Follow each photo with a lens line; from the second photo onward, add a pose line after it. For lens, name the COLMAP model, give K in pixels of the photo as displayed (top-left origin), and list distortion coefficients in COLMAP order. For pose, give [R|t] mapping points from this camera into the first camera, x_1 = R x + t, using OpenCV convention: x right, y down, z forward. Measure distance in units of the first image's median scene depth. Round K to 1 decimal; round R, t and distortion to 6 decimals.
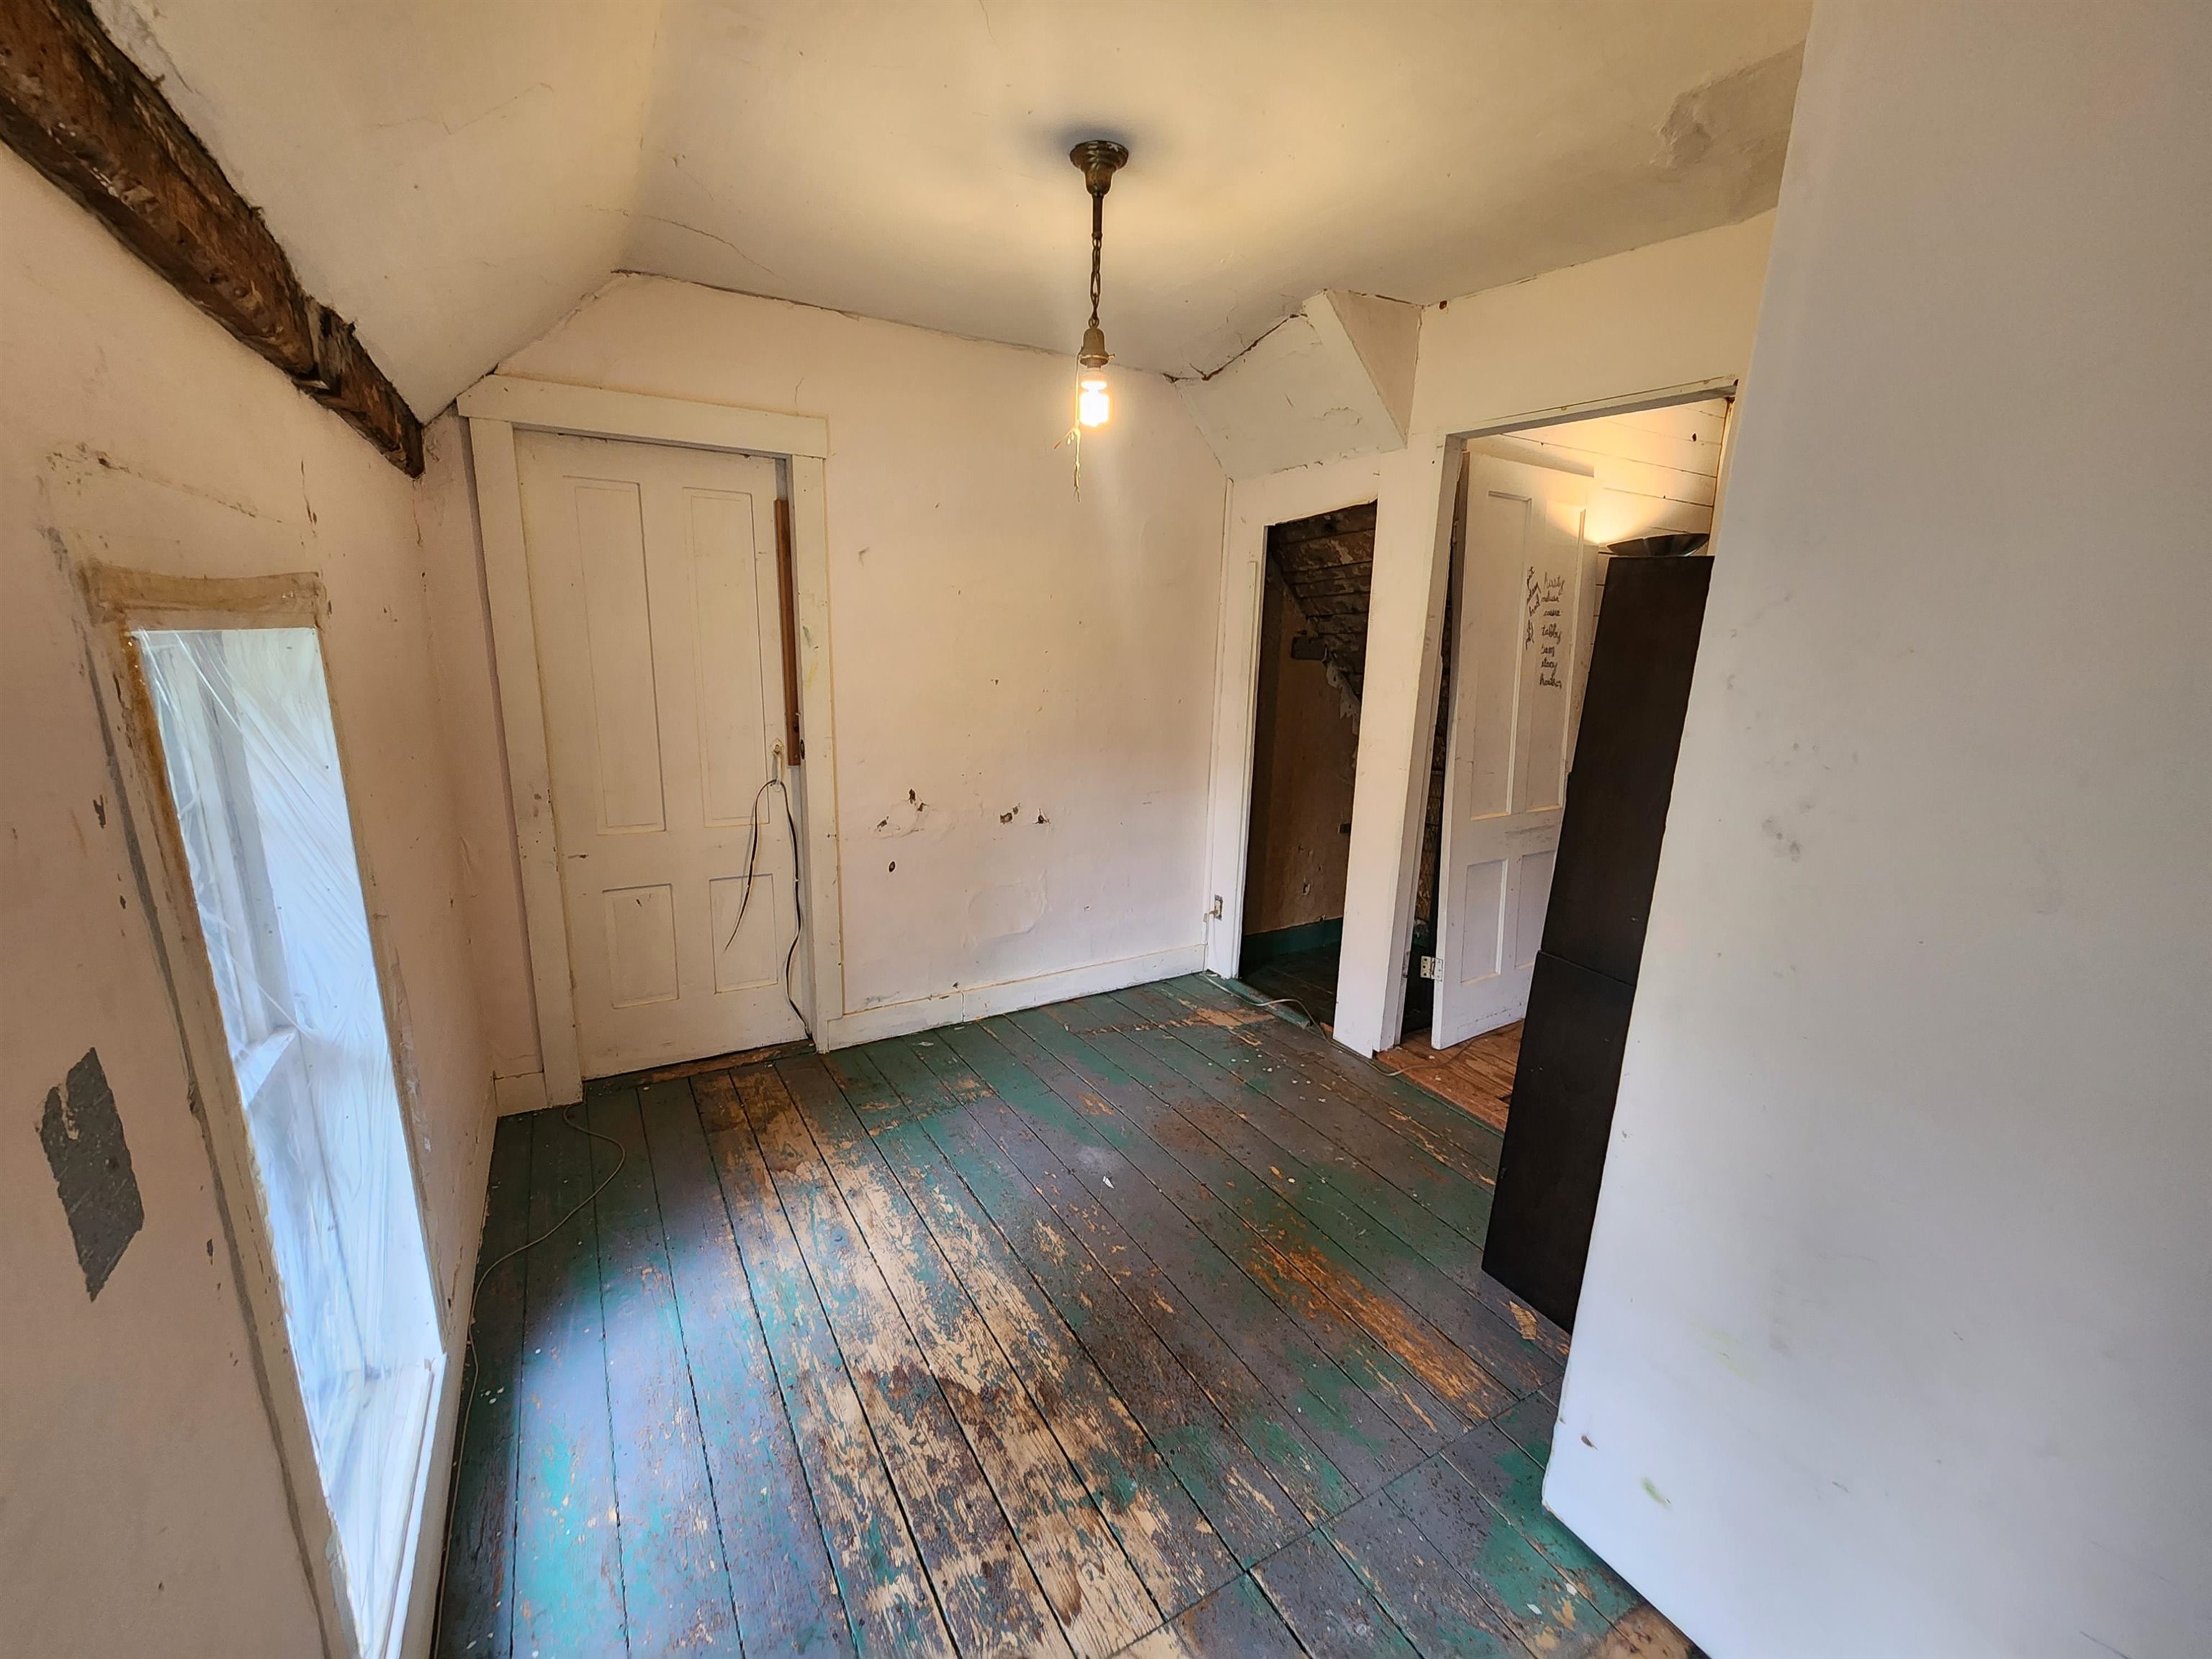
lens RADIAL K [[908.9, 0, 1107.0], [0, 908.9, 837.4], [0, 0, 1]] dist [0.000176, 0.000024]
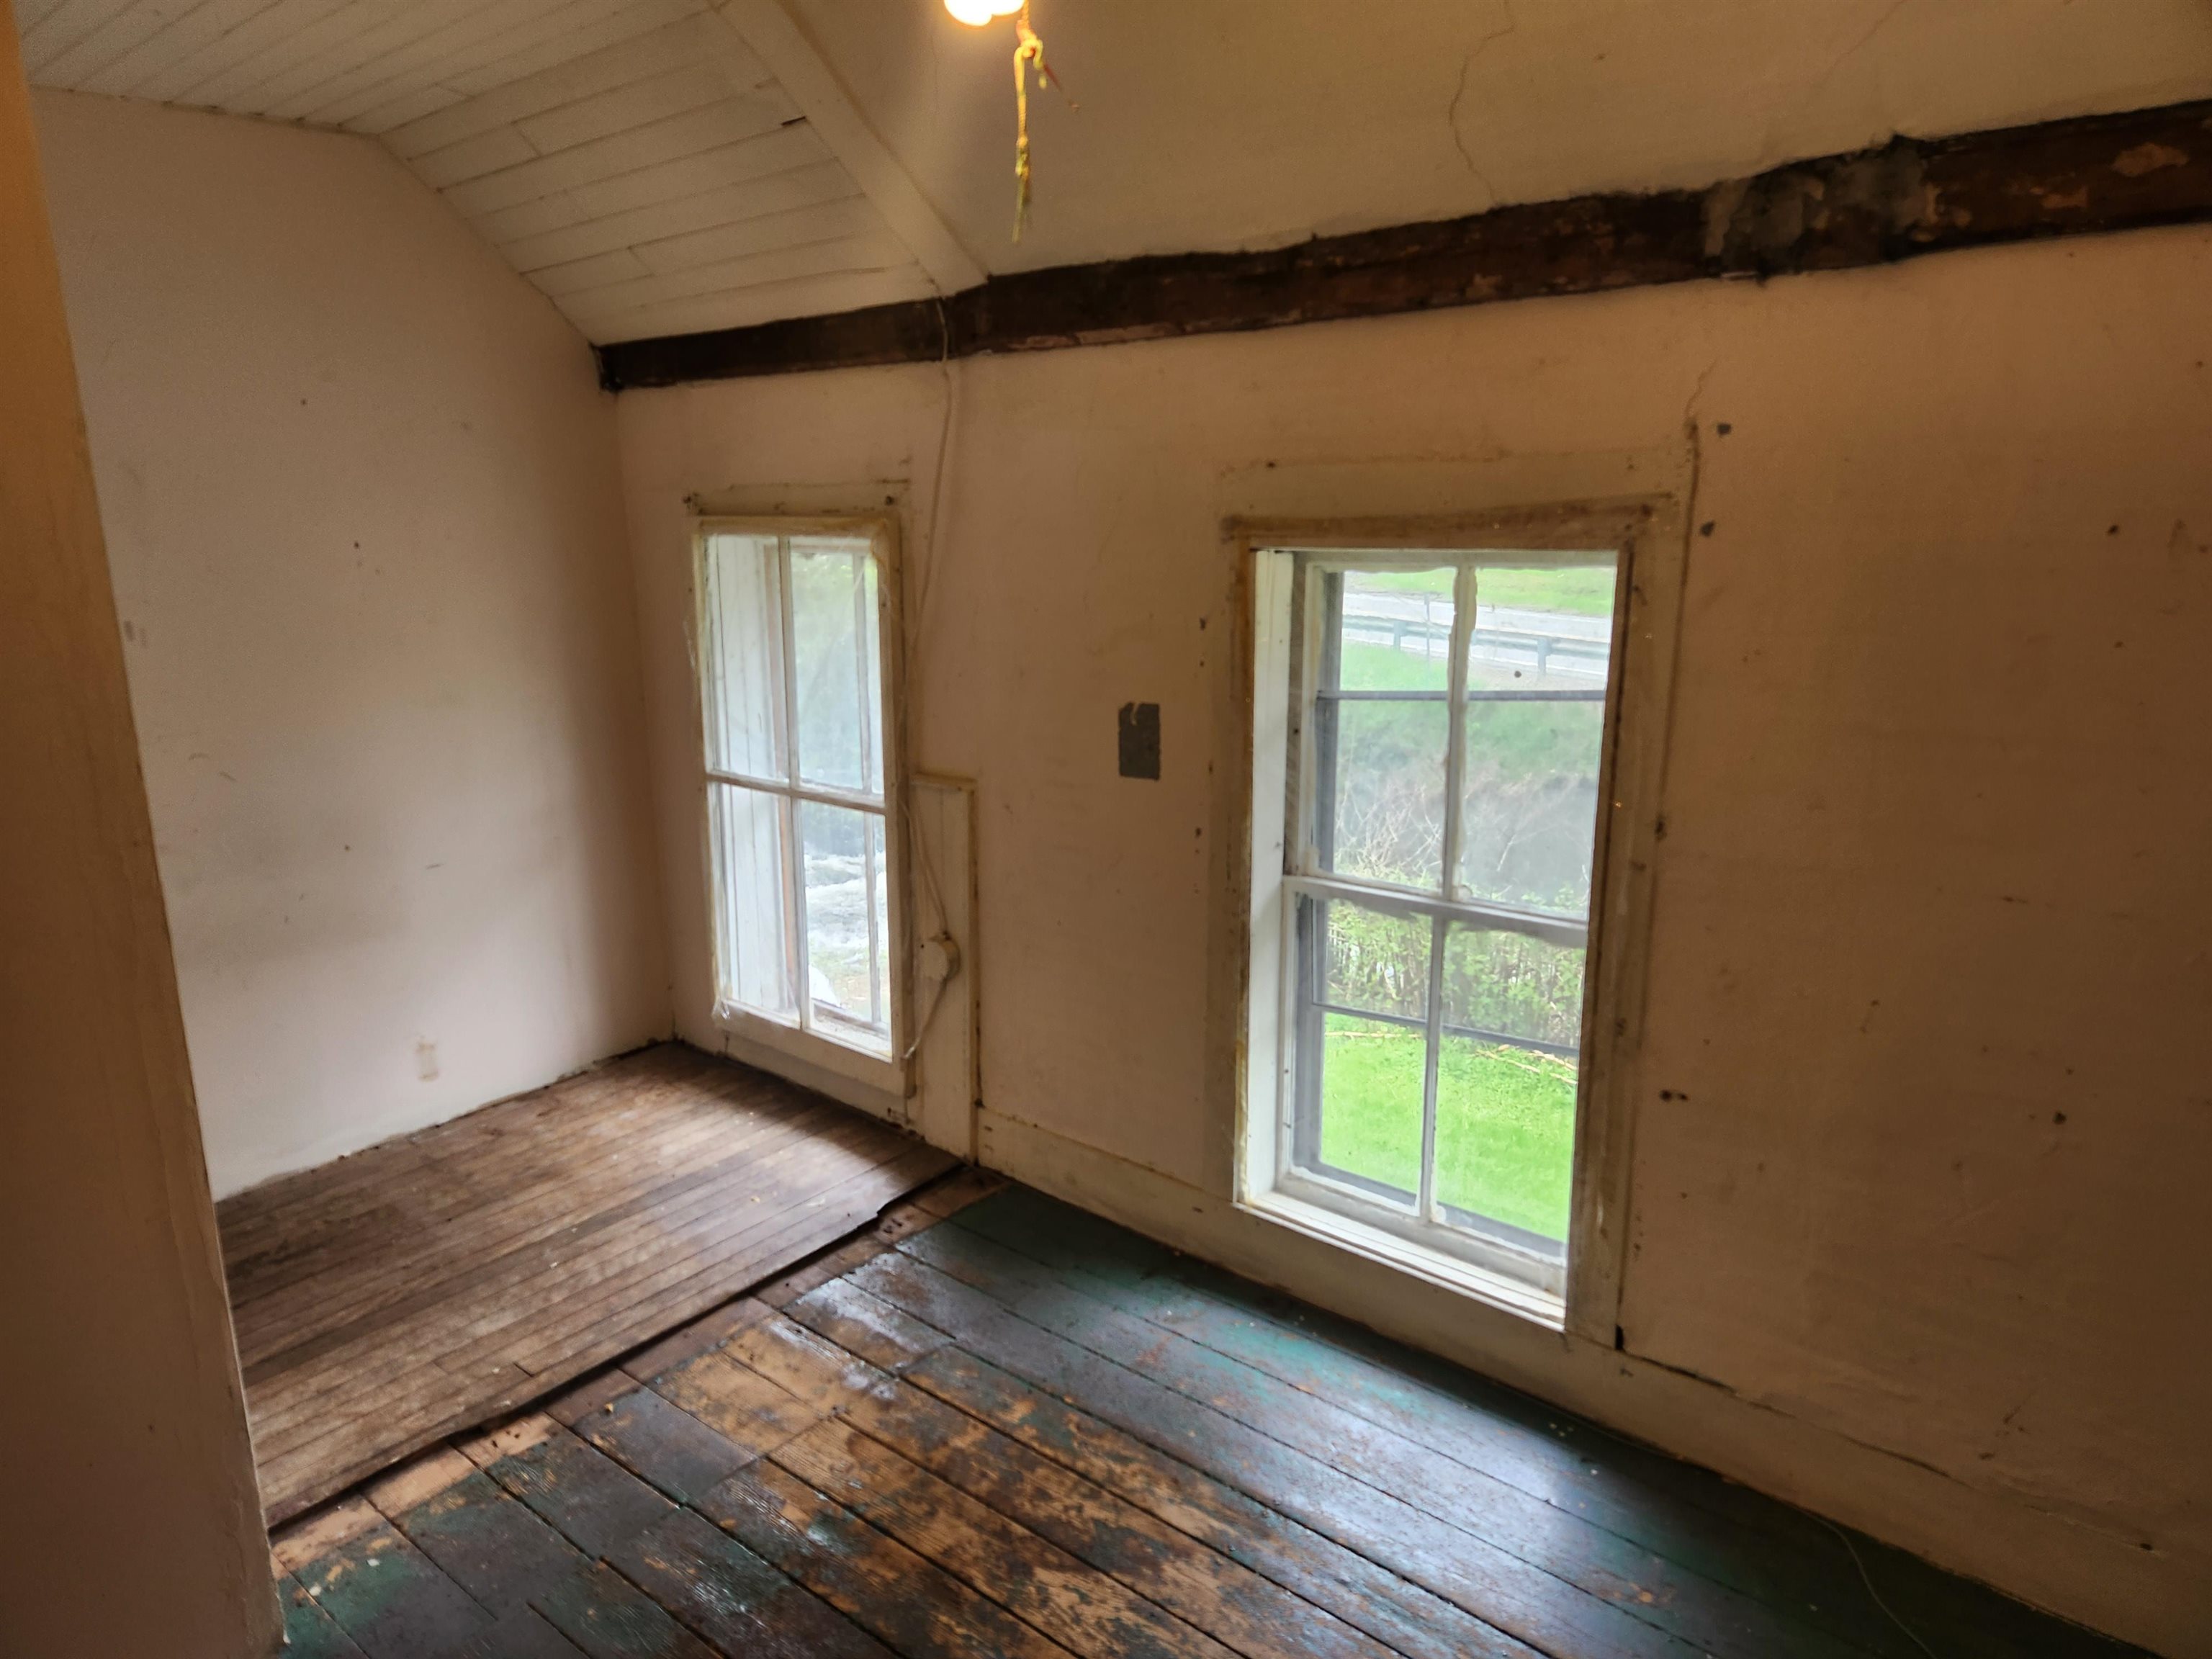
lens RADIAL K [[1499.3, 0, 1100.8], [0, 1499.3, 846.7], [0, 0, 1]] dist [0.105250, -0.113402]
pose [[-0.946216, 0.048548, -0.319873, 0.187962], [-0.095738, 0.902385, 0.420161, -0.479719], [0.309047, 0.428187, -0.849203, 1.905722]]
